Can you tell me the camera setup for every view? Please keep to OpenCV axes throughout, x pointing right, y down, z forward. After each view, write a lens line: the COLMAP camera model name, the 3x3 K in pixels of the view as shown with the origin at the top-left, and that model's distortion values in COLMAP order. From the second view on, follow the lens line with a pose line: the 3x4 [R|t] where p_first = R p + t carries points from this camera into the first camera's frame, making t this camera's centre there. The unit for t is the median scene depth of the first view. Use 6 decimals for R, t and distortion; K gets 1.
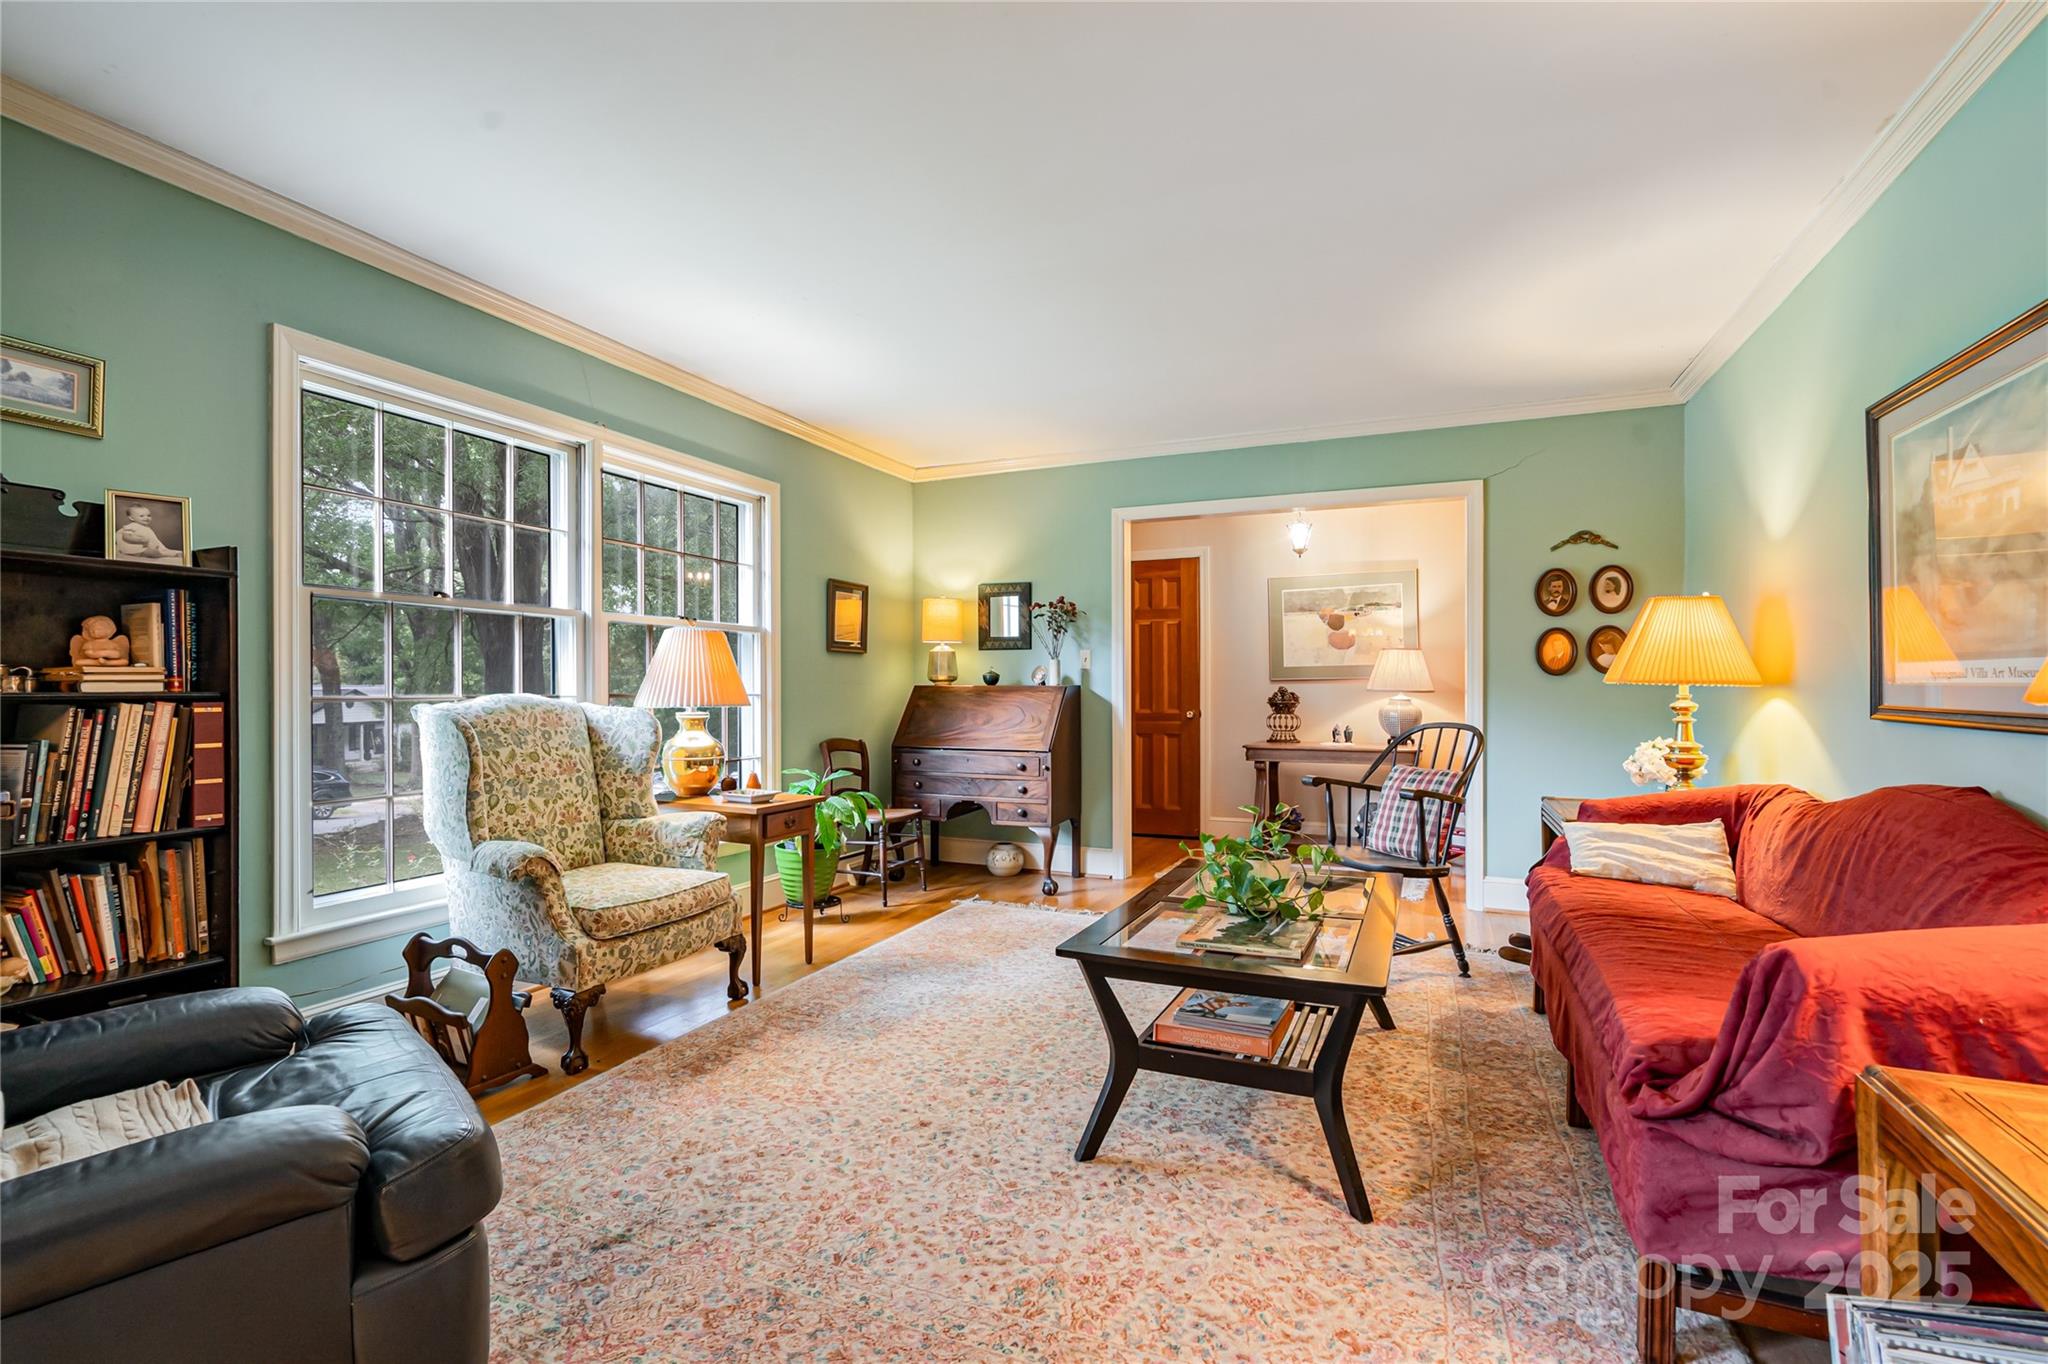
lens RADIAL K [[930.0, 0, 1026.5], [0, 930.0, 684.4], [0, 0, 1]] dist [-0.003316, -0.000445]
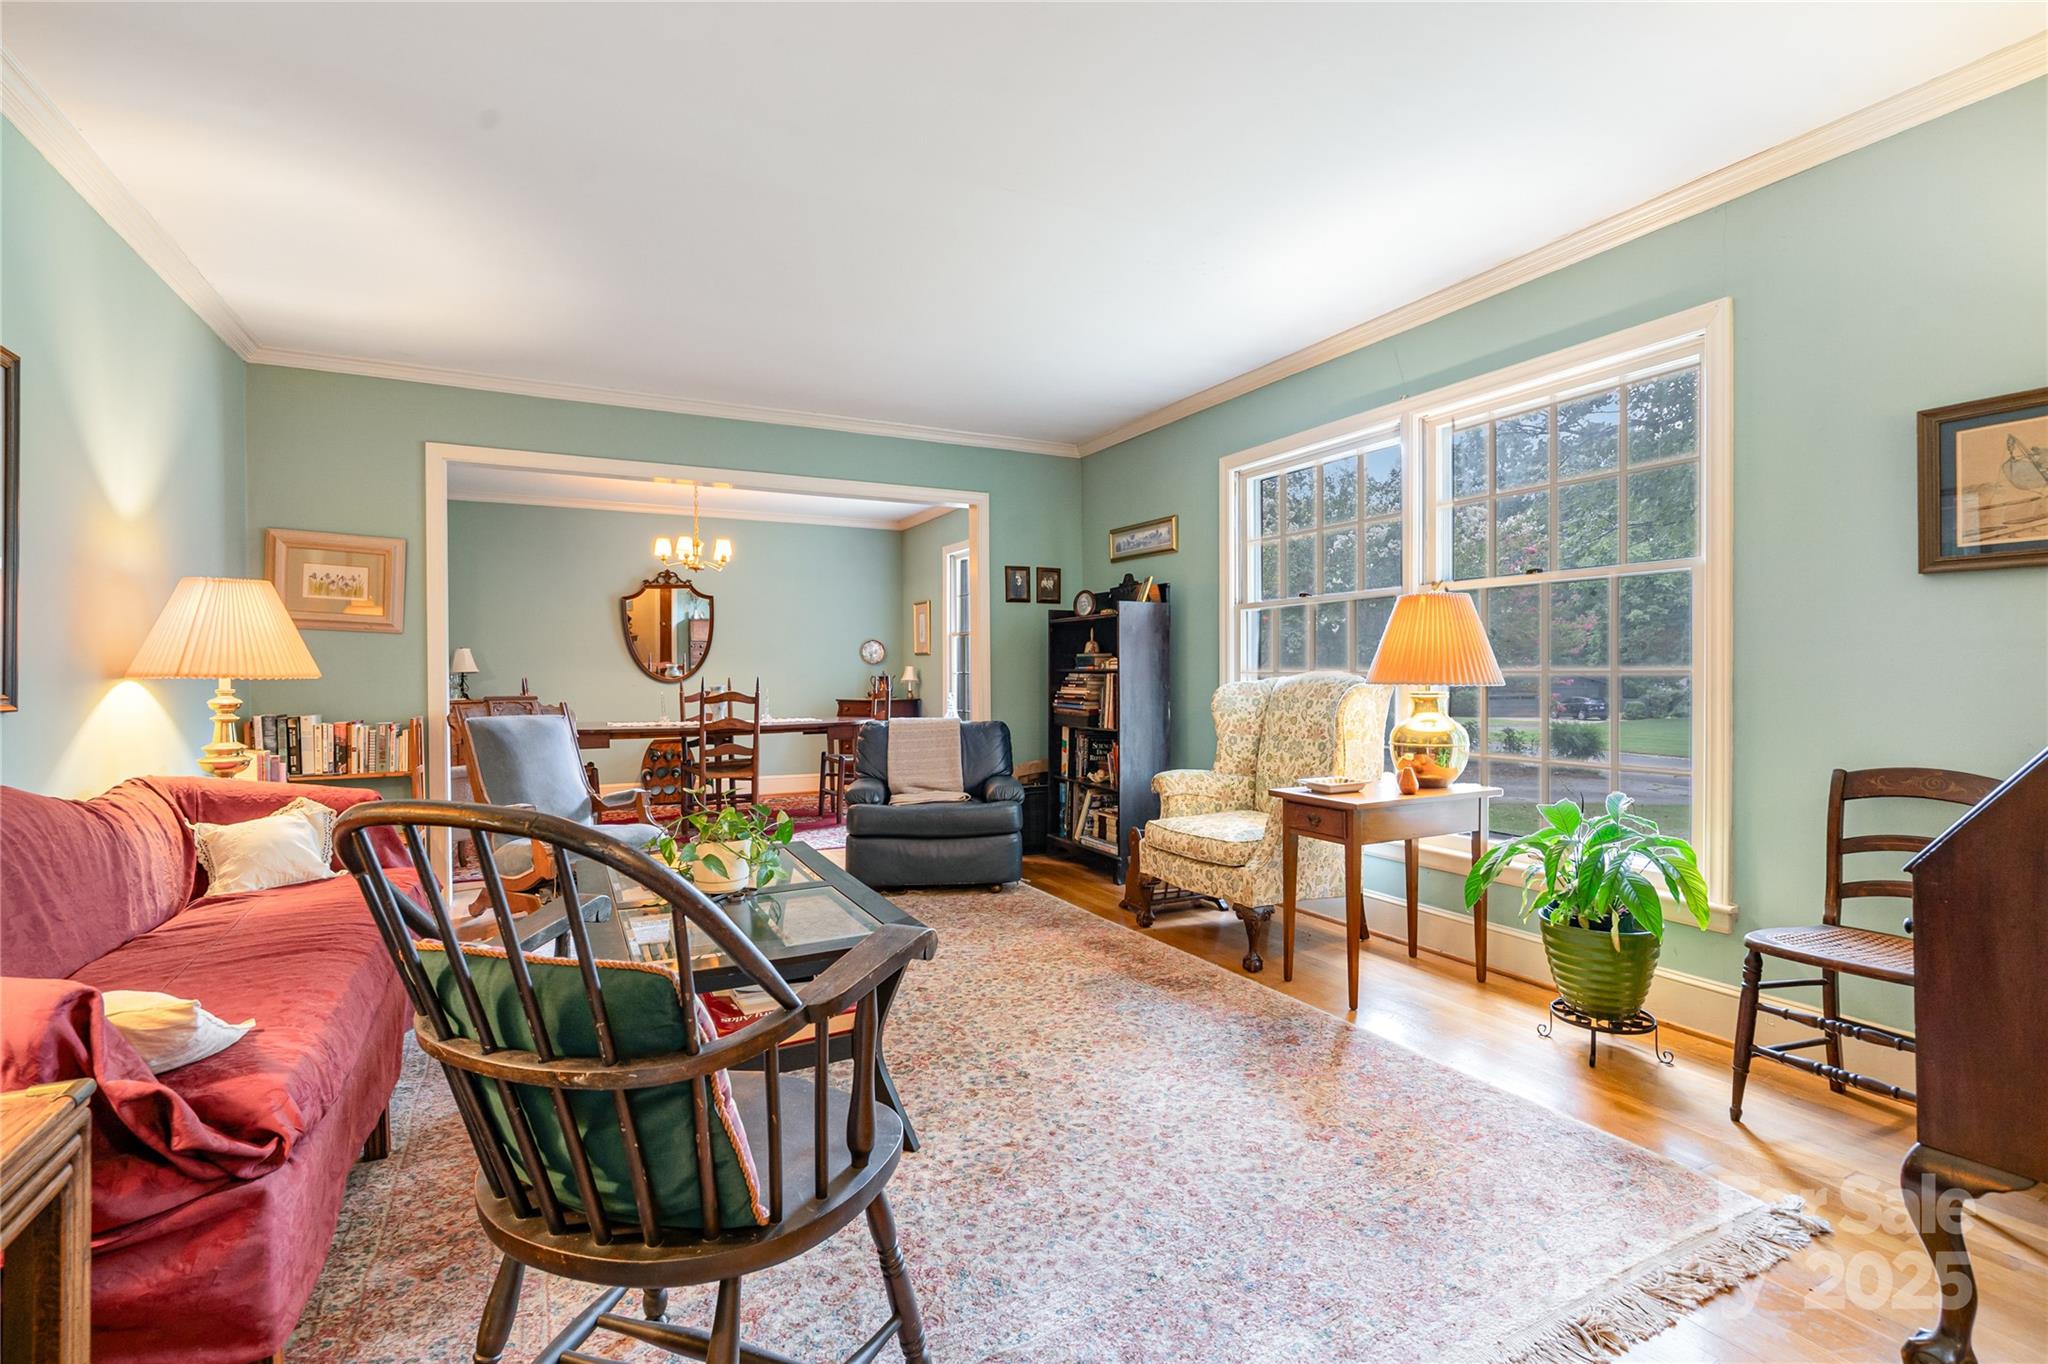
lens RADIAL K [[930.0, 0, 1031.6], [0, 930.0, 678.9], [0, 0, 1]] dist [-0.003316, -0.000445]
pose [[-0.622191, 0.018858, -0.782638, 0.661148], [0.018865, 0.999781, 0.009092, 0.004948], [0.782638, -0.009107, -0.622410, 1.513799]]
